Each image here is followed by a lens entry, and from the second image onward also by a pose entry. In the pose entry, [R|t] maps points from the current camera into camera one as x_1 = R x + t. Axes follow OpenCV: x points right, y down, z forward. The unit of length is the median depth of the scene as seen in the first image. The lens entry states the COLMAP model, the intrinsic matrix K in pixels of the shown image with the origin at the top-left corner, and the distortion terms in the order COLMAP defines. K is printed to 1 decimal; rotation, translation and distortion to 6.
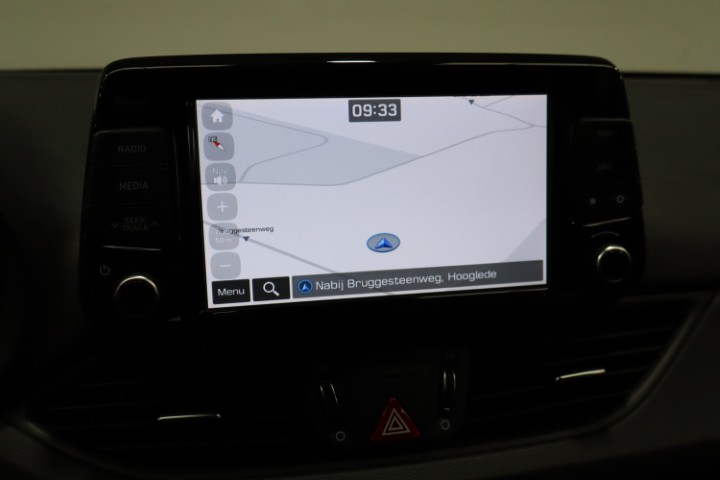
lens RADIAL K [[626.7, 0, 360.0], [0, 626.7, 240.0], [0, 0, 1]] dist [0.002237, 0.002888]
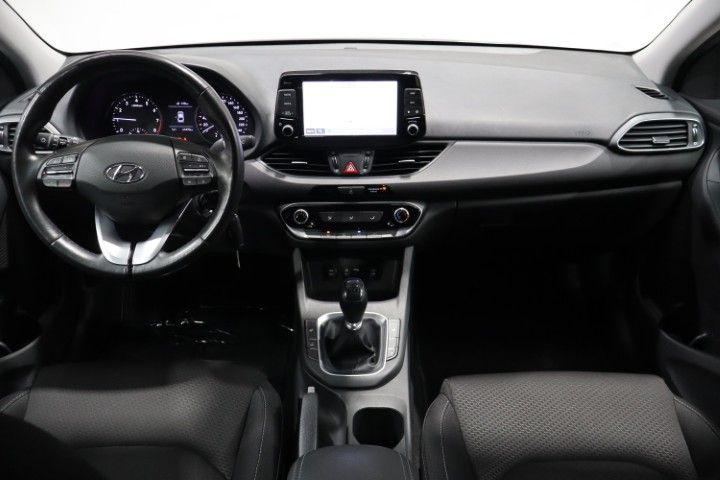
lens RADIAL K [[601.3, 0, 360.0], [0, 601.3, 240.0], [0, 0, 1]] dist [-0.005349, -0.000702]
pose [[0.986907, 0.081584, -0.139139, 0.650637], [-0.047689, 0.971669, 0.231483, -0.137305], [0.154082, -0.221817, 0.962838, -2.611399]]
